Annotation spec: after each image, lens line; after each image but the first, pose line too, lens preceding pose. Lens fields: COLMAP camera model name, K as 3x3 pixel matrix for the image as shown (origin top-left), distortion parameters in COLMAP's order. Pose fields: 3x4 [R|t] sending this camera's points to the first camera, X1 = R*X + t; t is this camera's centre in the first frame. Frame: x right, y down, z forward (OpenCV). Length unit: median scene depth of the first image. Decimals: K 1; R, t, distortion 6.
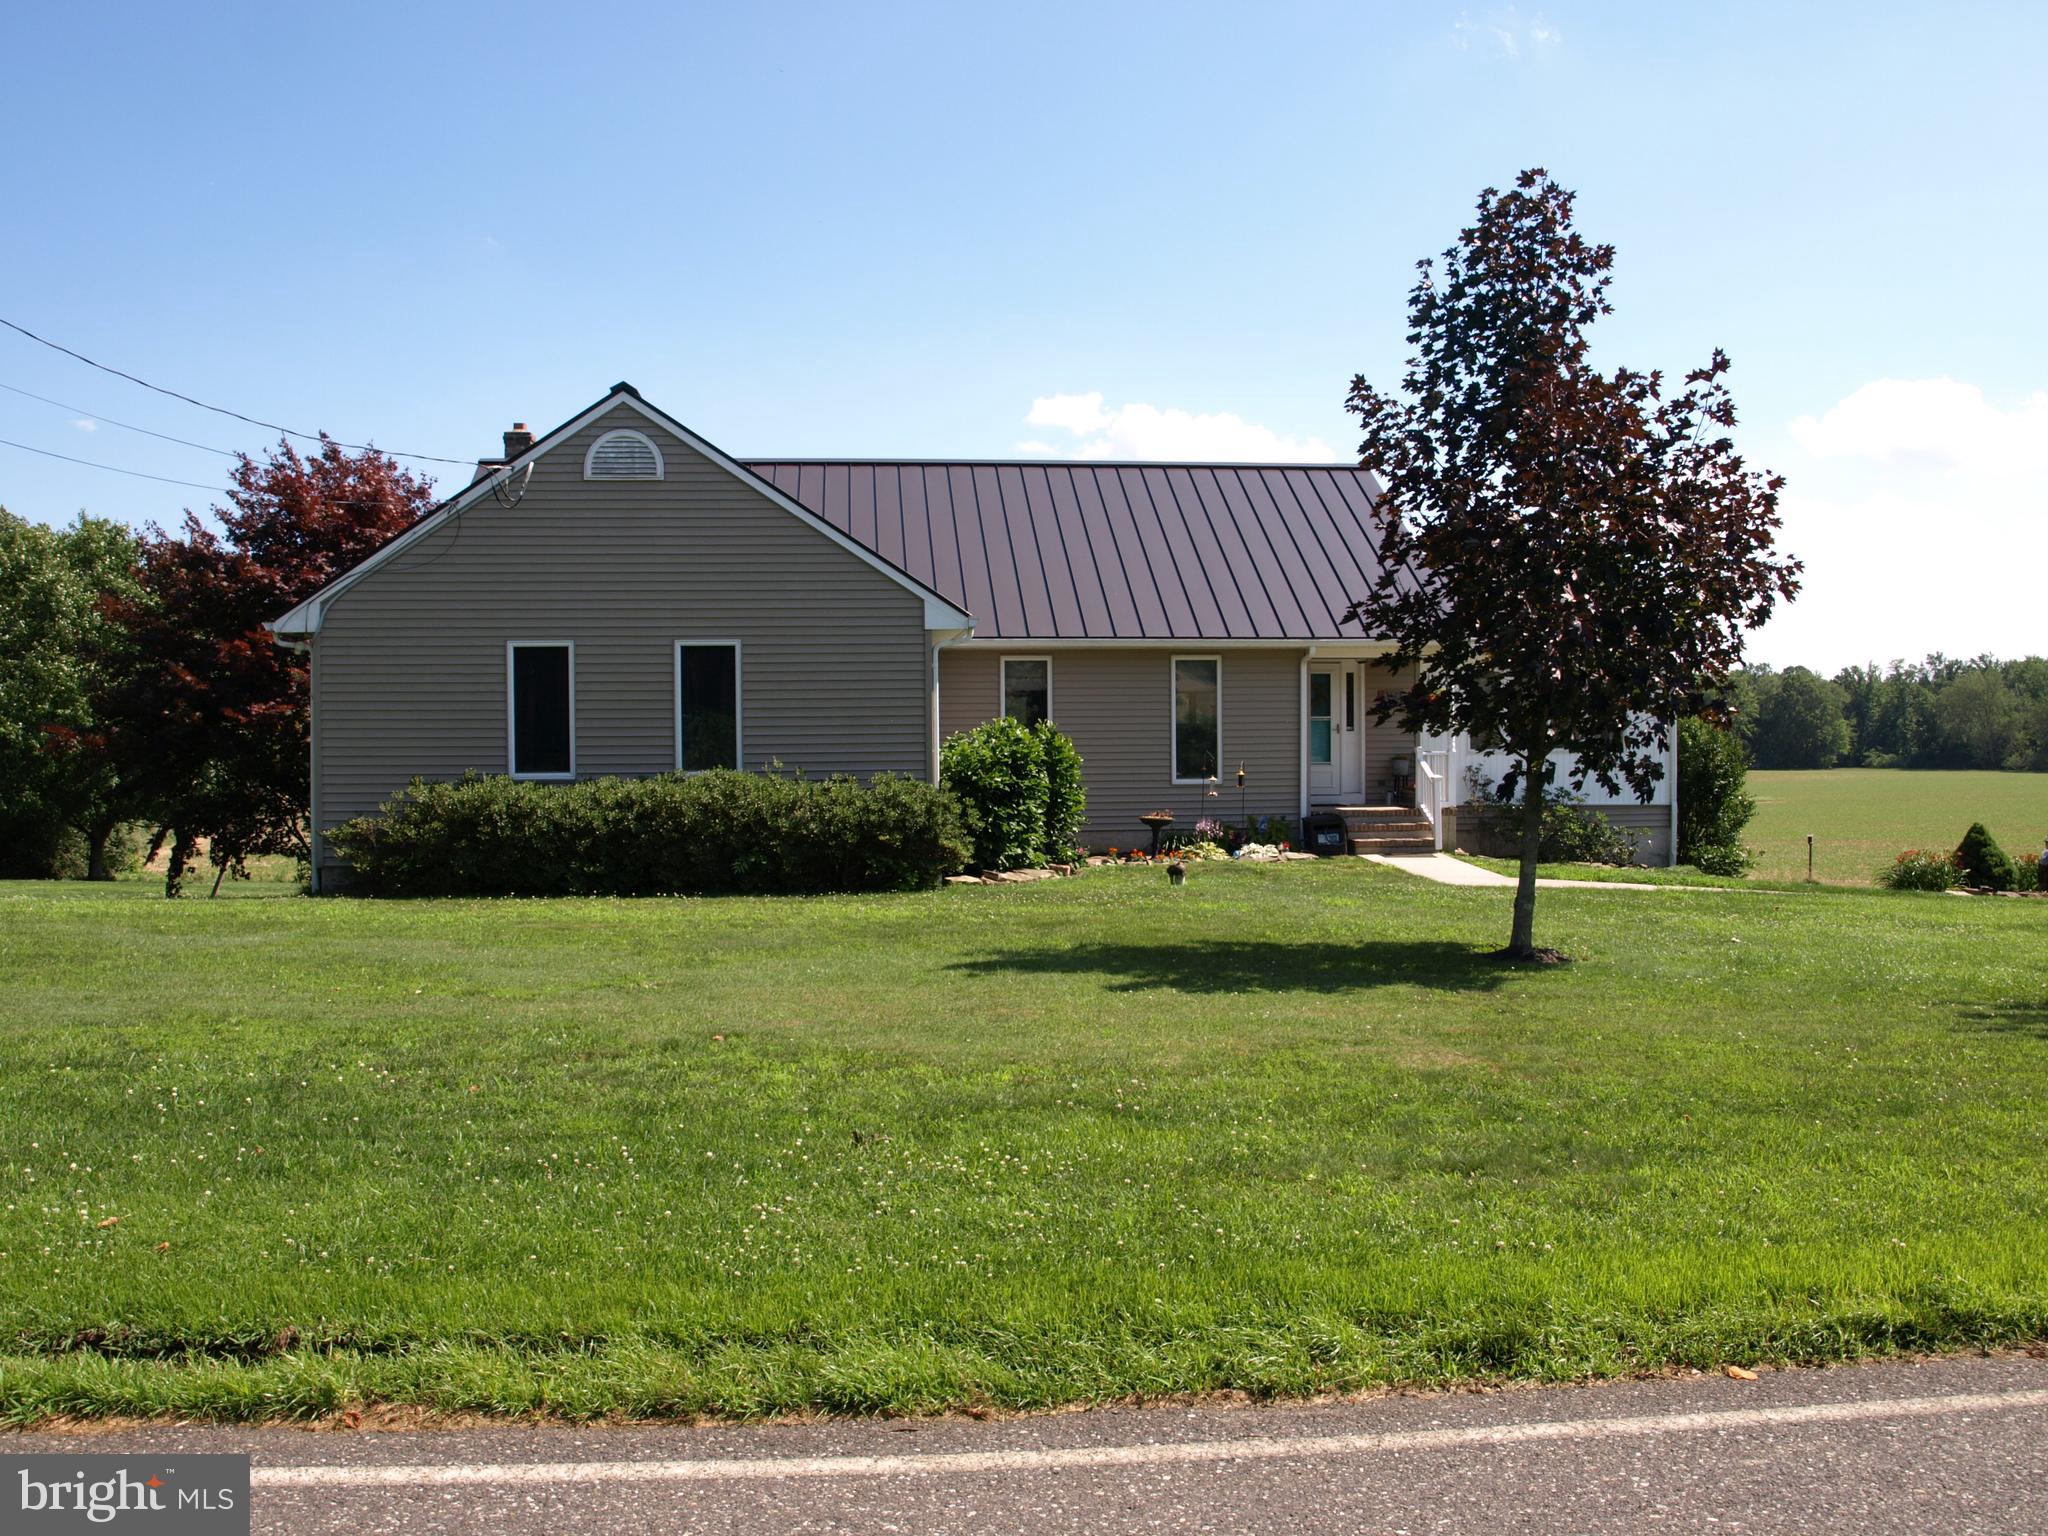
lens RADIAL K [[1641.5, 0, 1015.4], [0, 1641.5, 766.3], [0, 0, 1]] dist [-0.077692, 0.005114]
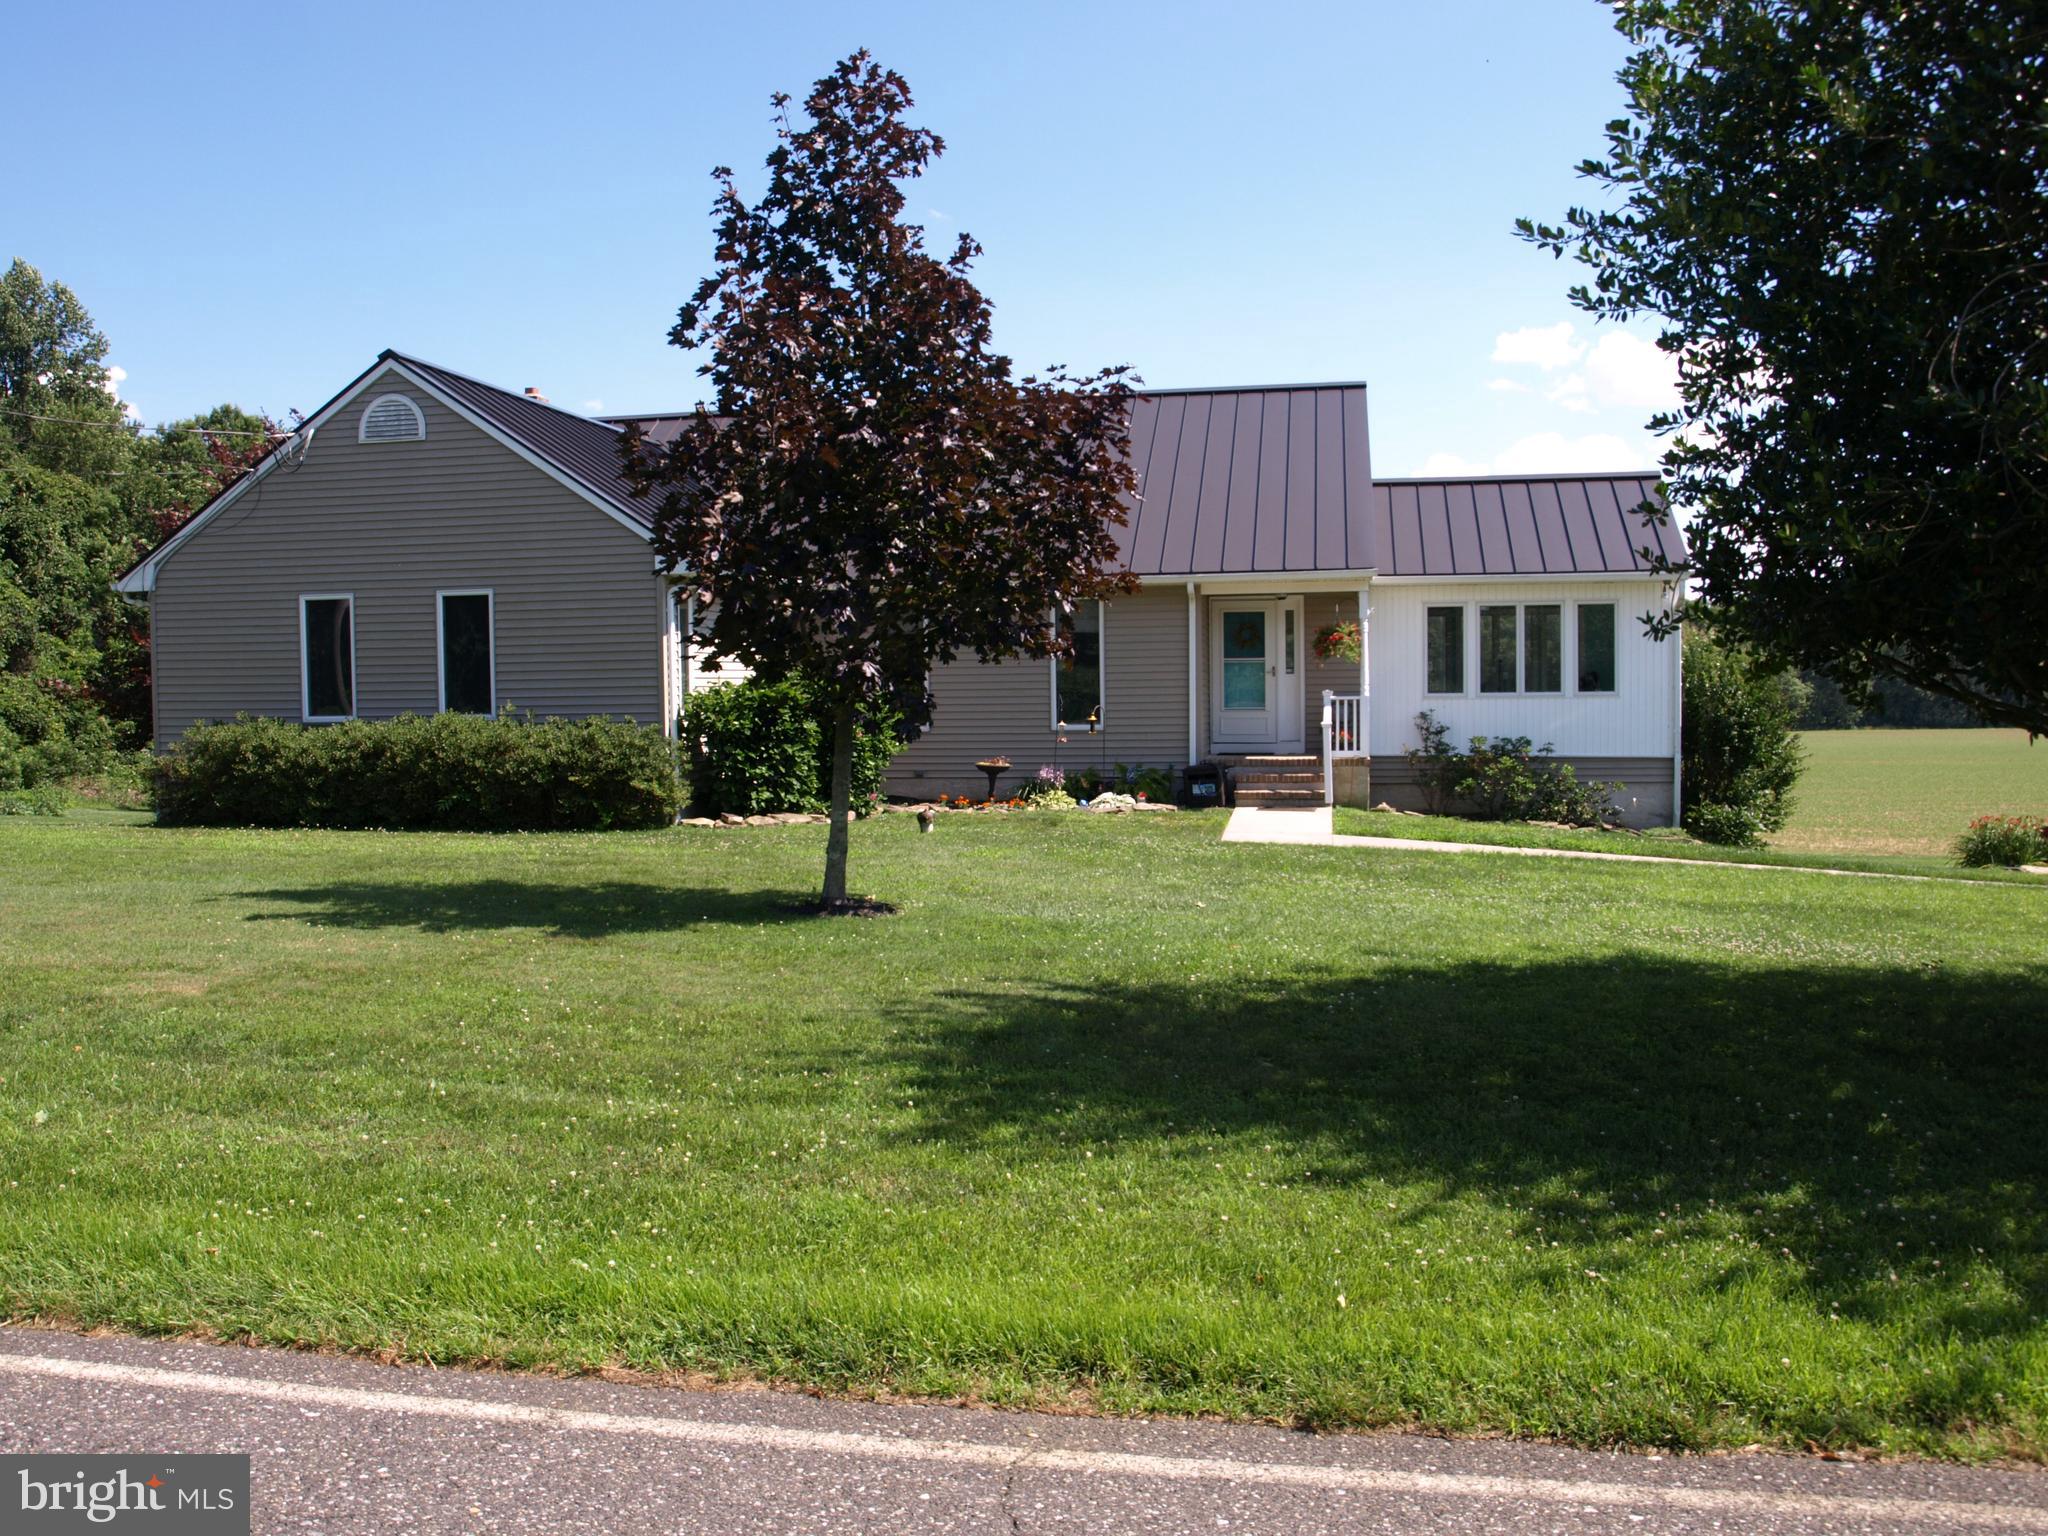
lens RADIAL K [[1641.5, 0, 1021.0], [0, 1641.5, 775.4], [0, 0, 1]] dist [-0.077692, 0.005114]
pose [[0.961220, 0.012347, -0.275507, 0.449897], [-0.002622, 0.999361, 0.035637, 0.004048], [0.275771, -0.033533, 0.960638, 0.088846]]
